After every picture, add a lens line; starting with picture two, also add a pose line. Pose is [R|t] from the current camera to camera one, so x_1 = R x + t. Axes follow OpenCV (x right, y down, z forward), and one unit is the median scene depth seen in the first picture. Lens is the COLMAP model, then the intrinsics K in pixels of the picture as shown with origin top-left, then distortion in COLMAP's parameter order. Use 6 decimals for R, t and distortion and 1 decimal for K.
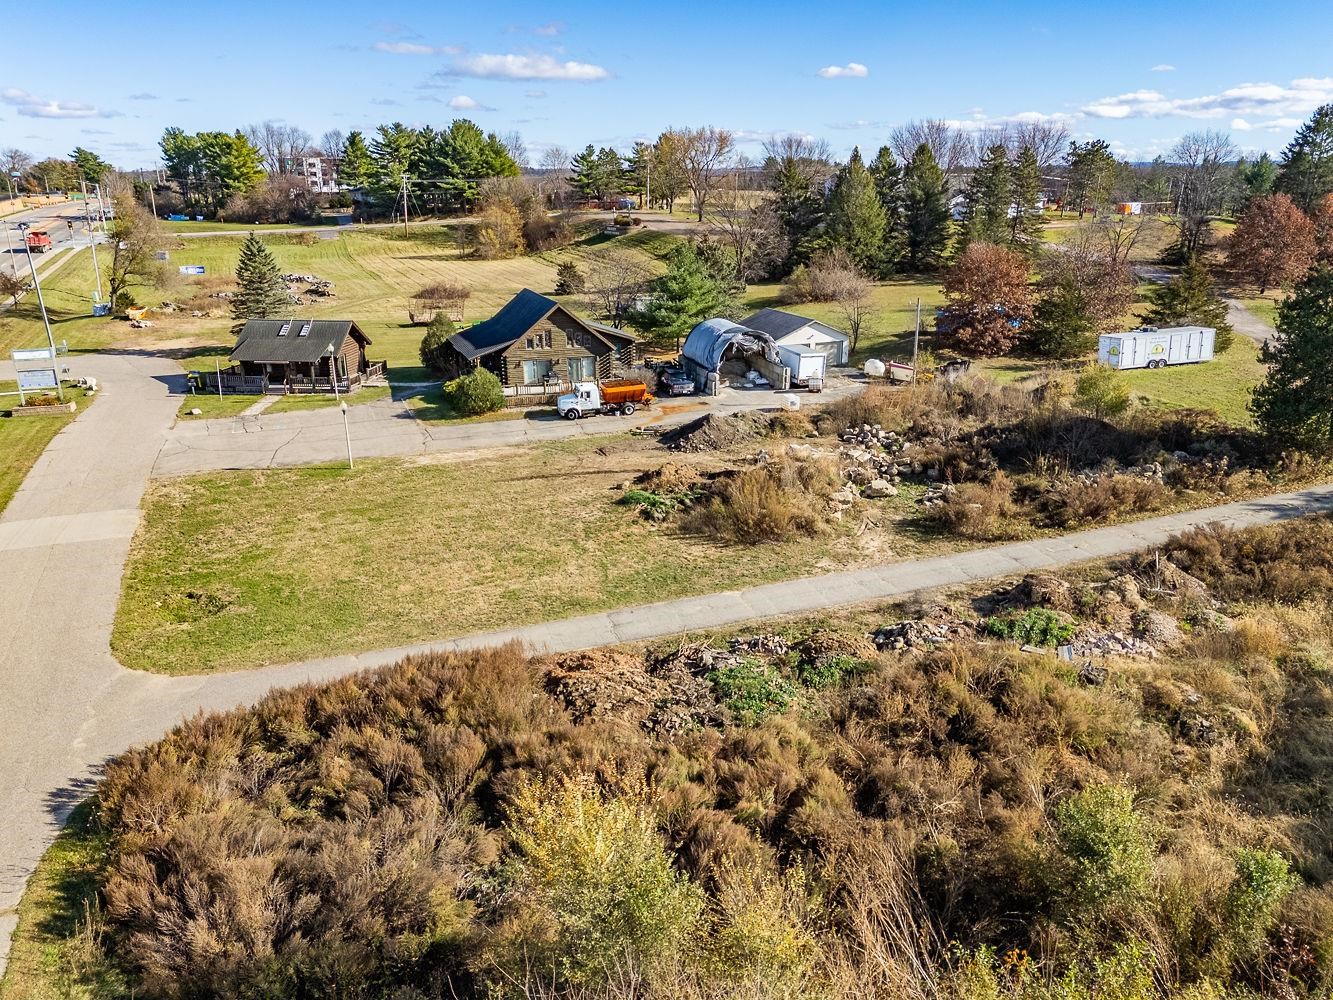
lens RADIAL K [[973.0, 0, 669.9], [0, 973.0, 508.4], [0, 0, 1]] dist [0.079641, -0.067973]
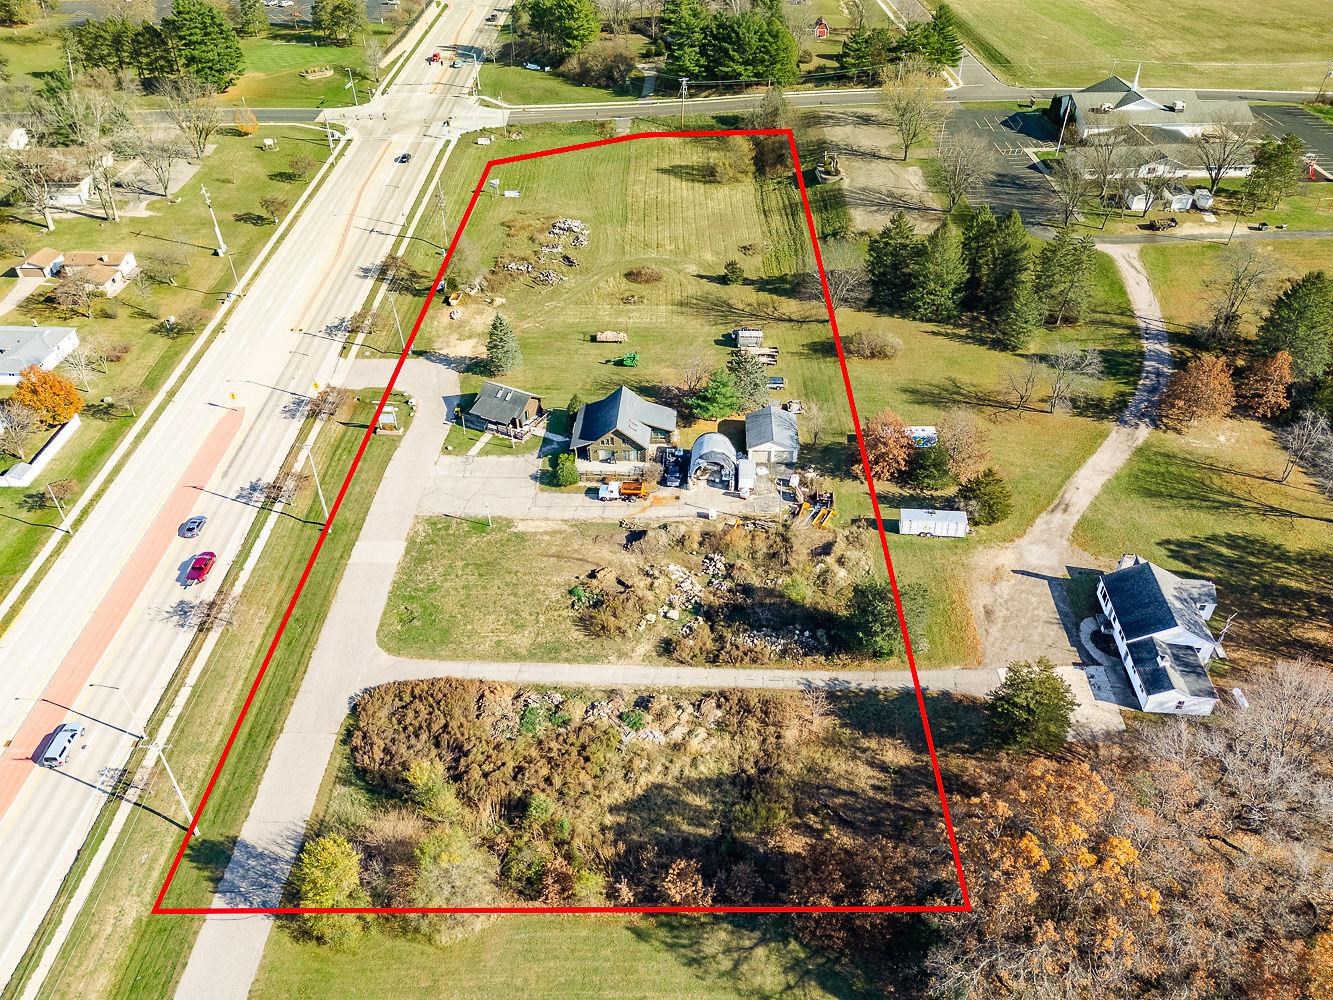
lens RADIAL K [[988.4, 0, 669.5], [0, 988.4, 497.6], [0, 0, 1]] dist [0.077842, -0.064136]
pose [[0.919941, 0.231382, -0.316498, 0.606203], [-0.115985, 0.931759, 0.344054, -0.740370], [0.374507, -0.279800, 0.884000, -0.673968]]
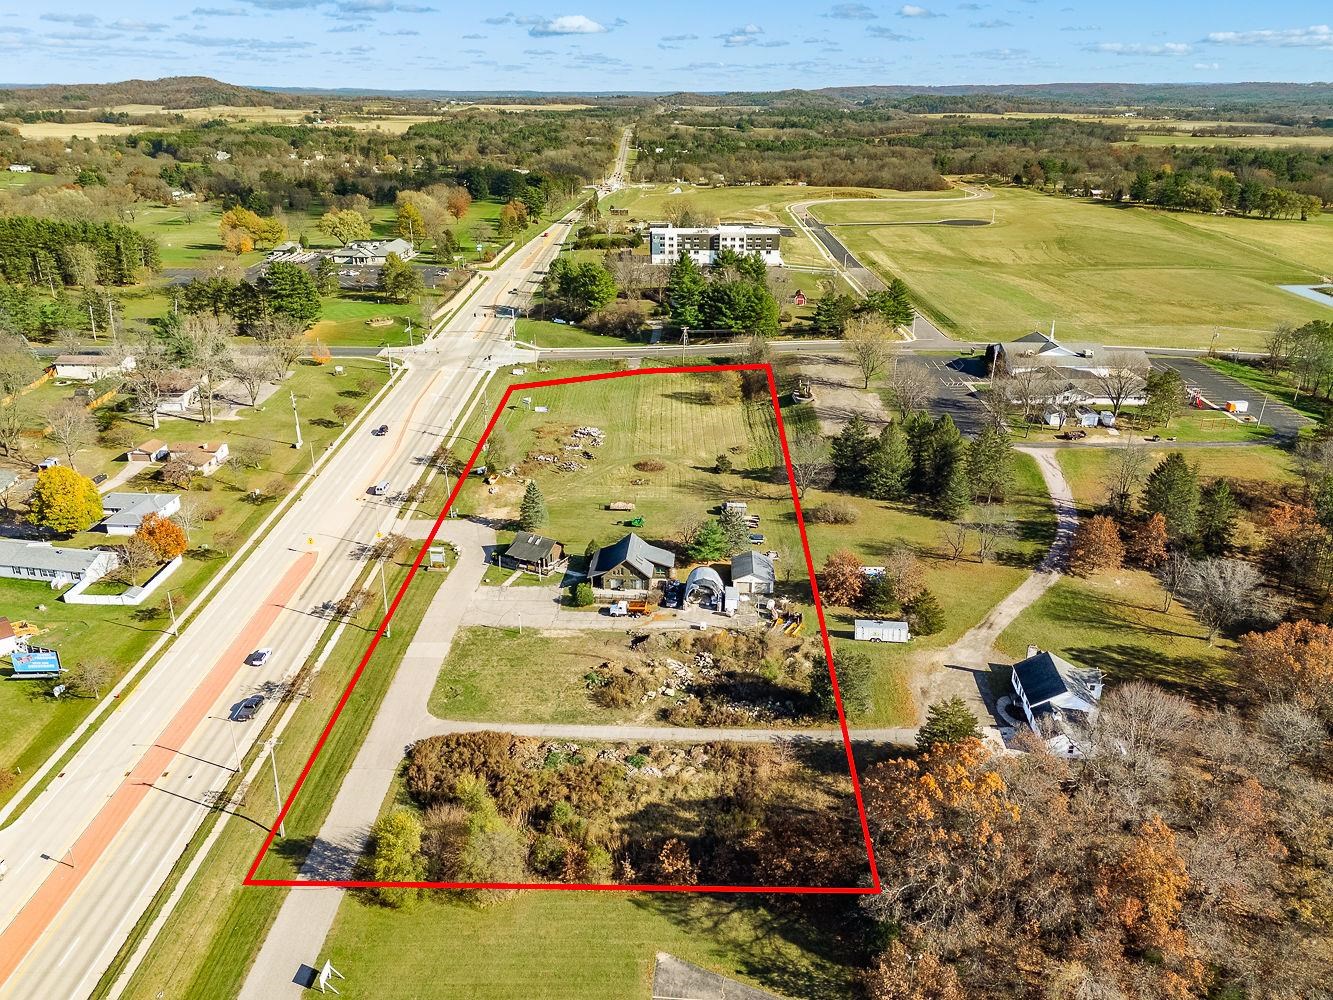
lens RADIAL K [[1000.2, 0, 670.8], [0, 1000.2, 493.9], [0, 0, 1]] dist [0.099183, -0.109906]
pose [[0.917540, 0.157068, -0.365308, 0.817770], [-0.134506, 0.987123, 0.086587, -0.576443], [0.374204, -0.030311, 0.926851, -1.146871]]
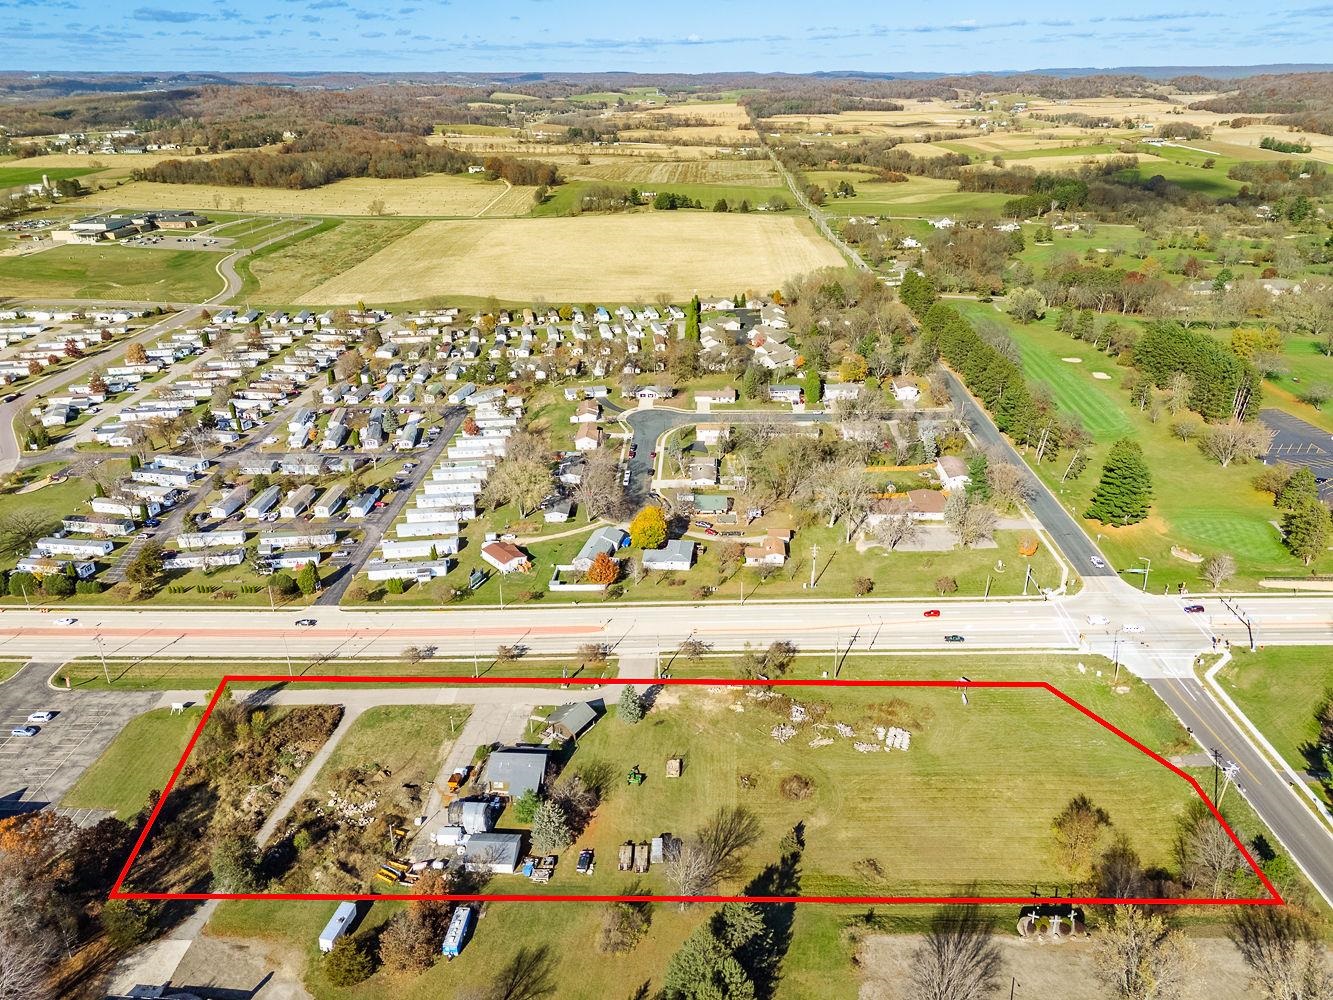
lens RADIAL K [[973.0, 0, 669.9], [0, 973.0, 508.4], [0, 0, 1]] dist [0.079641, -0.067973]
pose [[-0.420452, 0.374905, -0.826236, 1.674609], [-0.278896, 0.813148, 0.510889, -2.287699], [0.863387, 0.445238, -0.237330, 1.760717]]
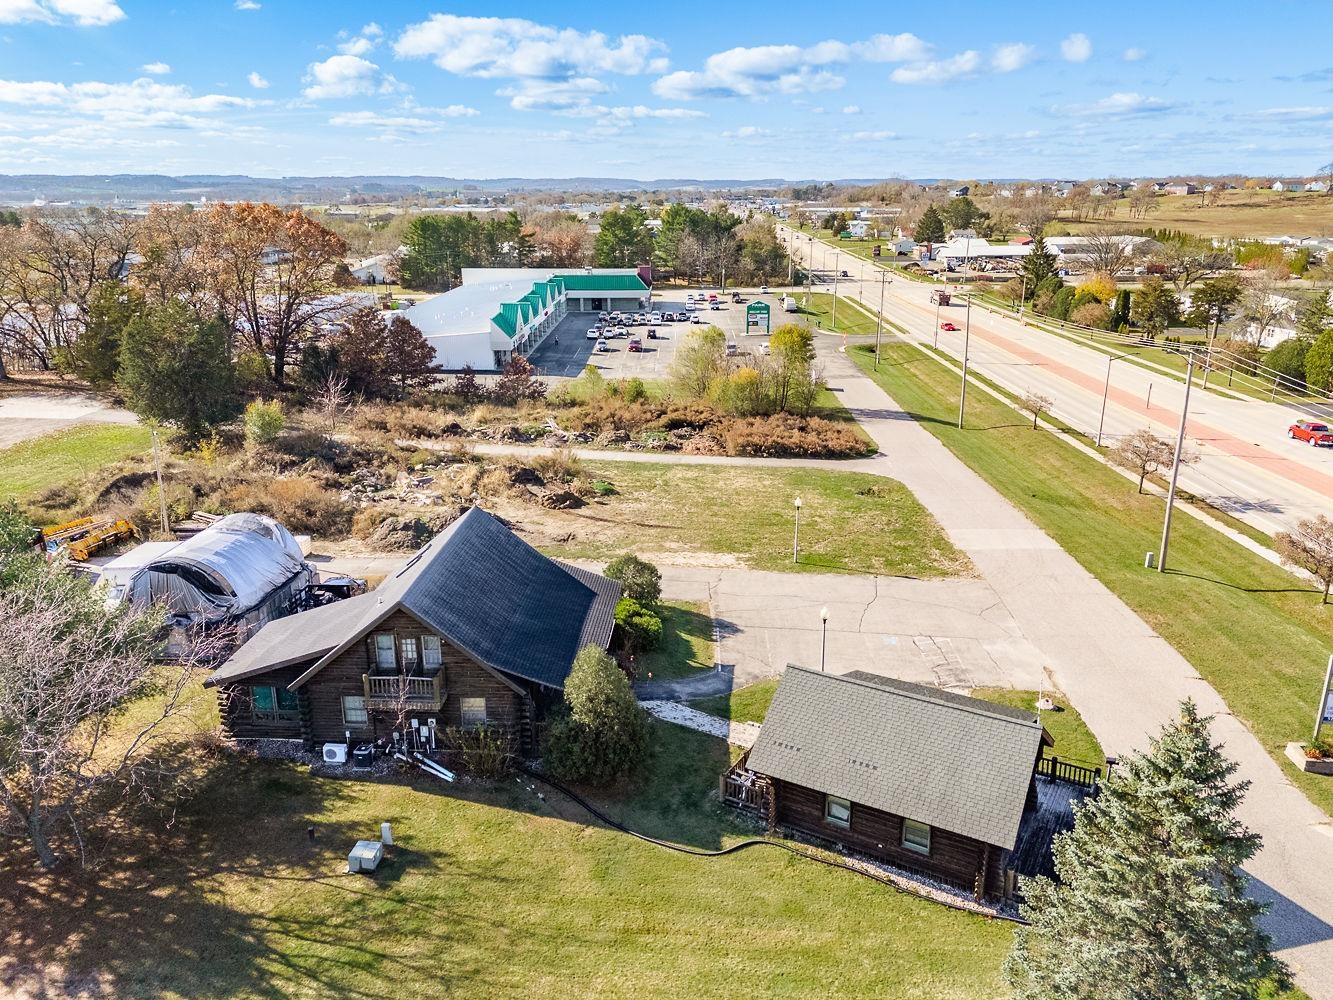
lens RADIAL K [[1000.2, 0, 670.8], [0, 1000.2, 493.9], [0, 0, 1]] dist [0.099183, -0.109906]
pose [[-0.916392, -0.108698, 0.385240, -0.474682], [0.133571, 0.824220, 0.550292, -0.550678], [-0.377339, 0.555740, -0.740789, 1.410329]]
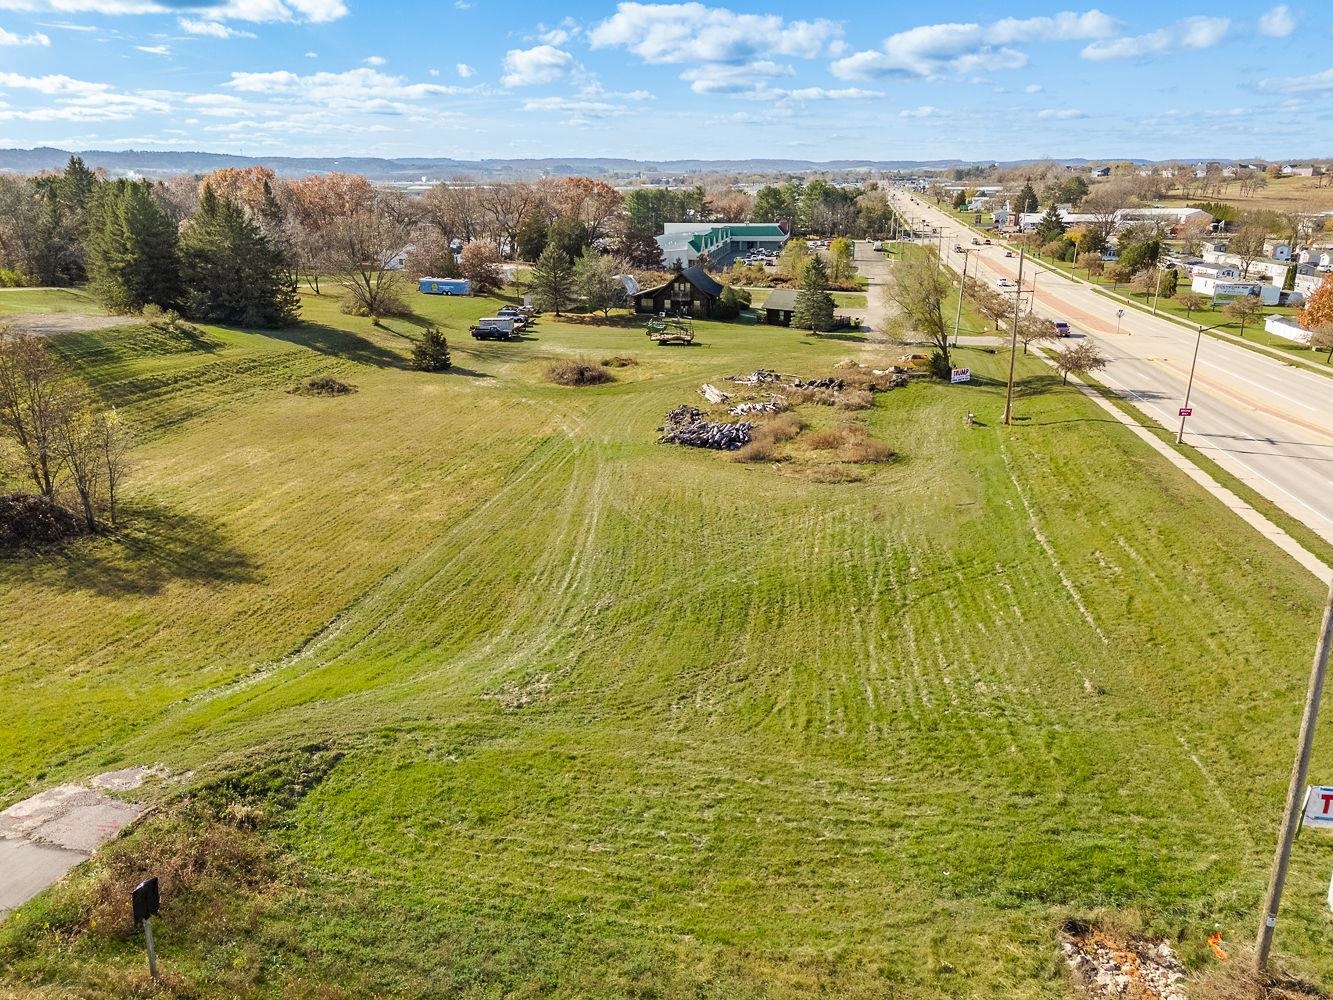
lens RADIAL K [[973.0, 0, 669.9], [0, 973.0, 508.4], [0, 0, 1]] dist [0.079641, -0.067973]
pose [[-0.837304, -0.173312, 0.518541, -1.252837], [0.176896, 0.811537, 0.556880, -0.965990], [-0.517329, 0.558006, -0.648845, 2.683083]]
